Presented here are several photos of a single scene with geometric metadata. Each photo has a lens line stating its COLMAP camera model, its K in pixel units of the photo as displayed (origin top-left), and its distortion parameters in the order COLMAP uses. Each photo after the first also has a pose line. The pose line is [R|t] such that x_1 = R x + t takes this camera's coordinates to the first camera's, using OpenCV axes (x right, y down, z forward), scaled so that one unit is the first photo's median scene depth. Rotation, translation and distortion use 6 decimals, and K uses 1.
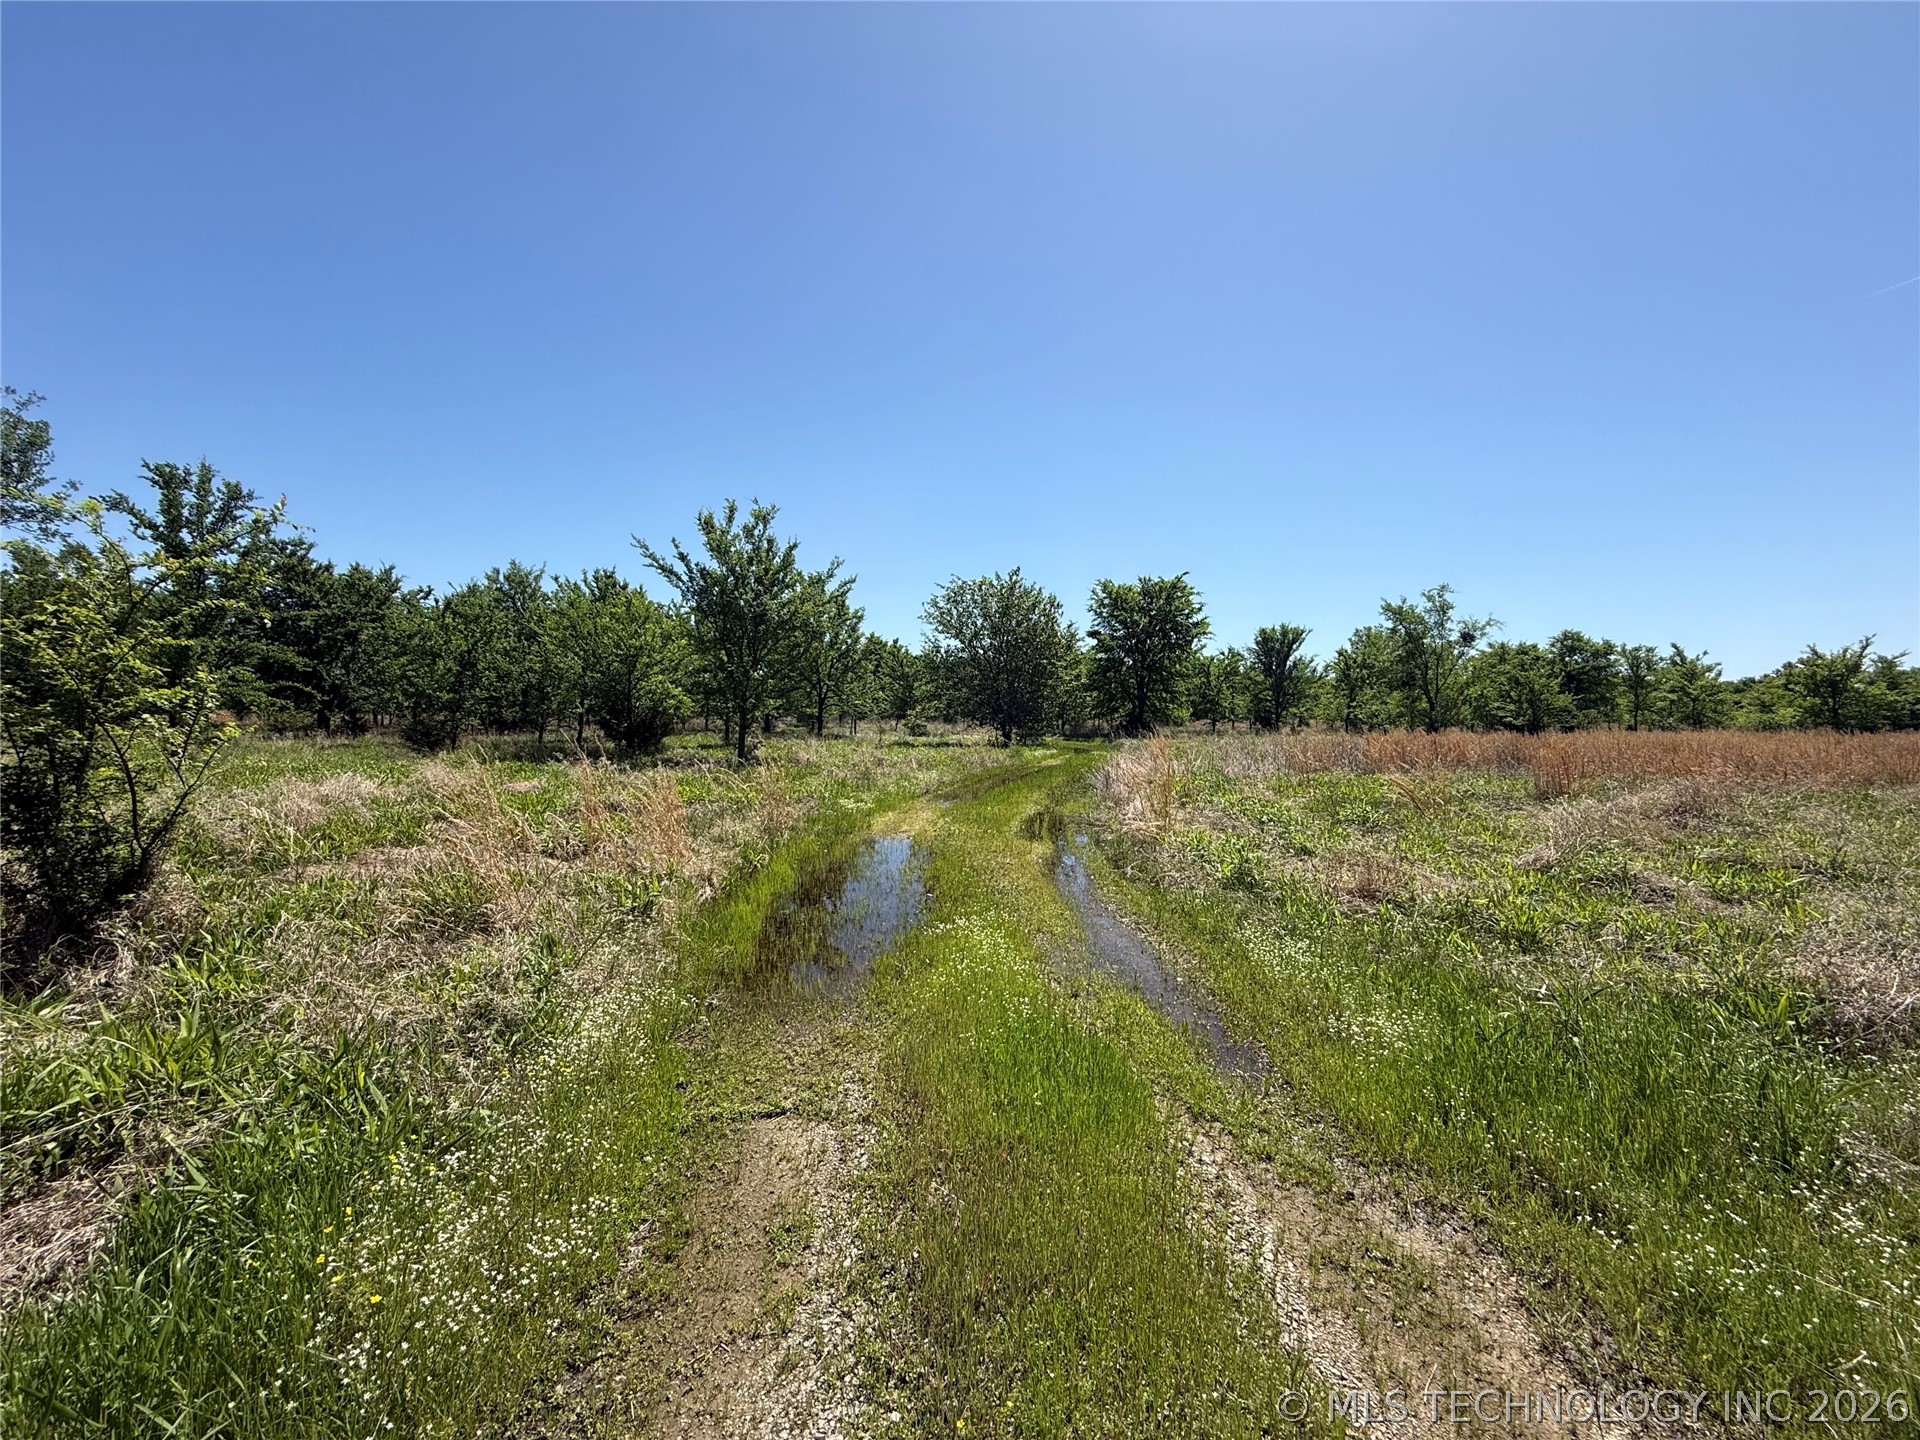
lens RADIAL K [[761.6, 0, 960.0], [0, 761.6, 721.5], [0, 0, 1]] dist [-0.000868, -0.000066]
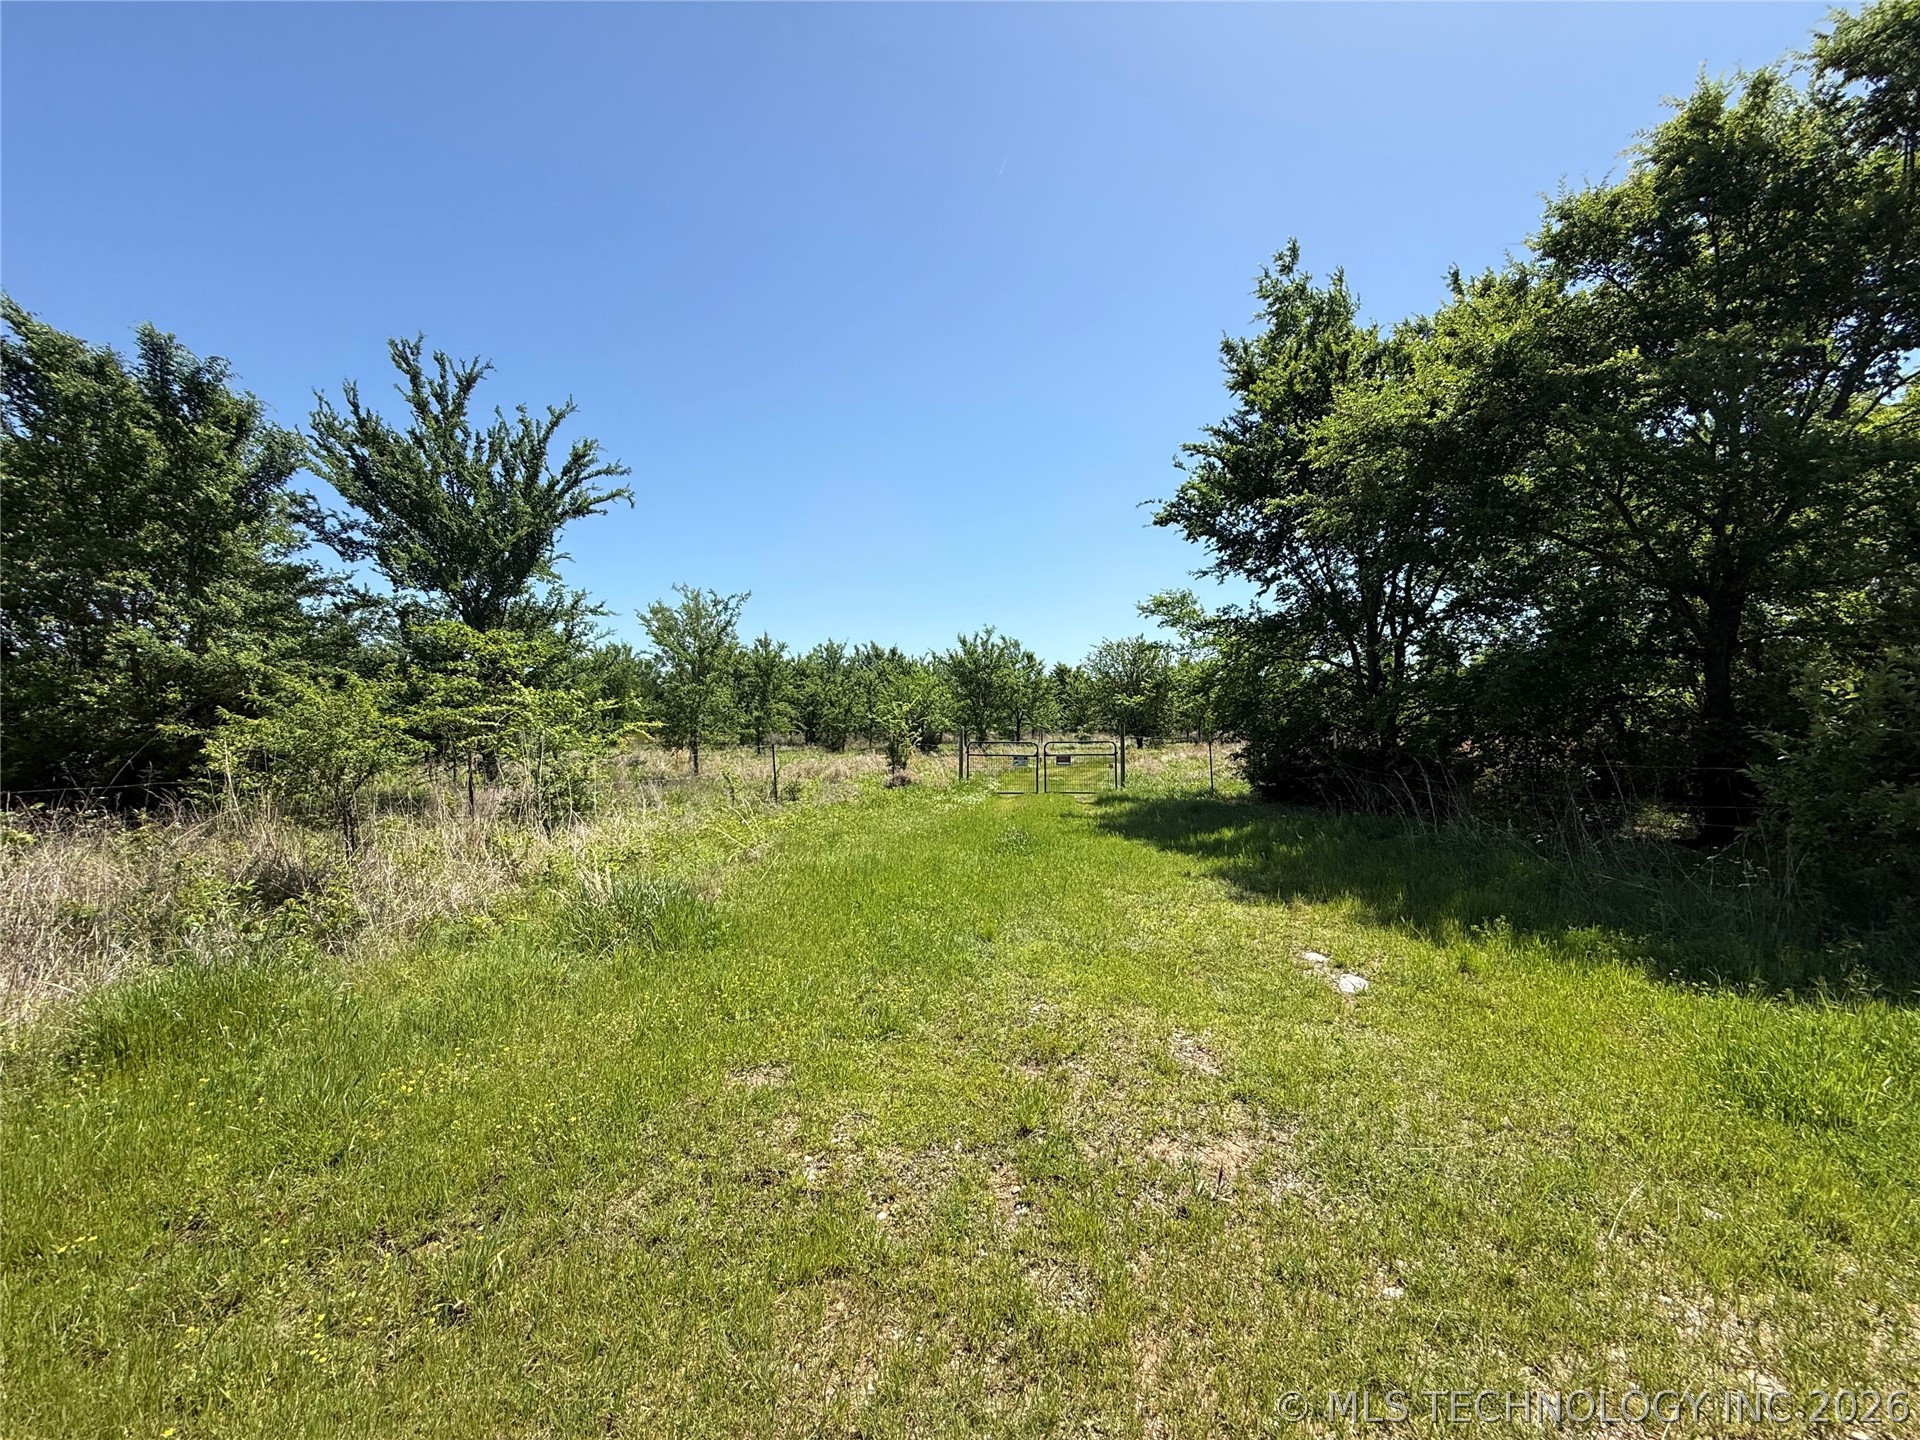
lens RADIAL K [[761.6, 0, 960.9], [0, 761.6, 718.2], [0, 0, 1]] dist [-0.000868, -0.000066]
pose [[0.967491, -0.023022, -0.251856, 0.279643], [0.017634, 0.999565, -0.023631, 0.000438], [0.252291, 0.018422, 0.967476, -1.568556]]
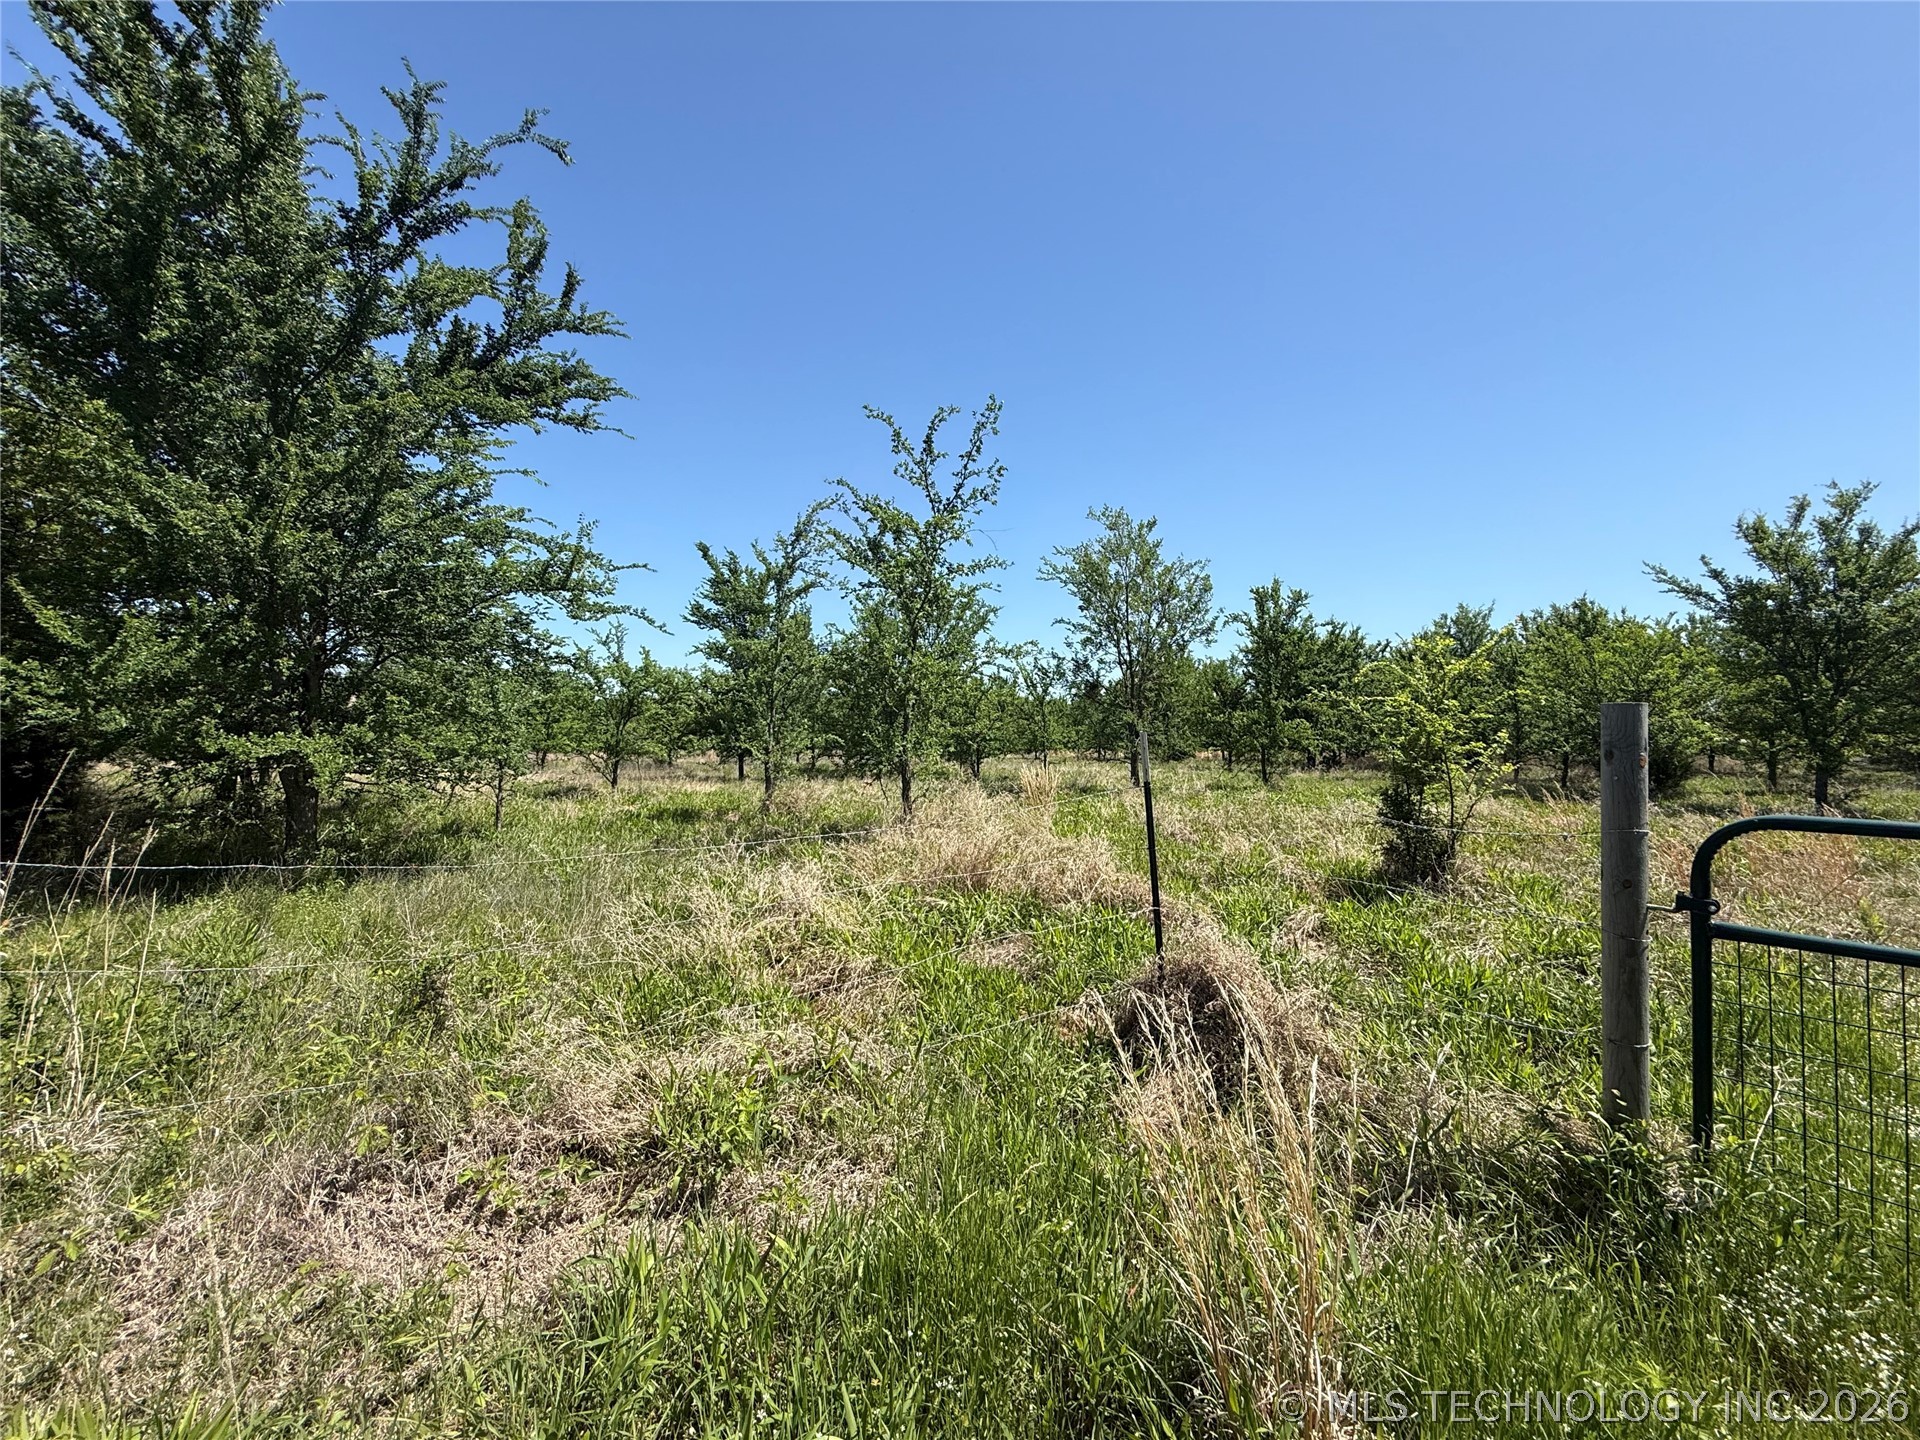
lens RADIAL K [[761.6, 0, 962.1], [0, 761.6, 721.4], [0, 0, 1]] dist [-0.000868, -0.000066]
pose [[0.478481, -0.034619, -0.877415, -0.027717], [-0.008336, 0.998998, -0.043962, -0.002165], [0.878058, 0.028349, 0.477713, -0.279577]]
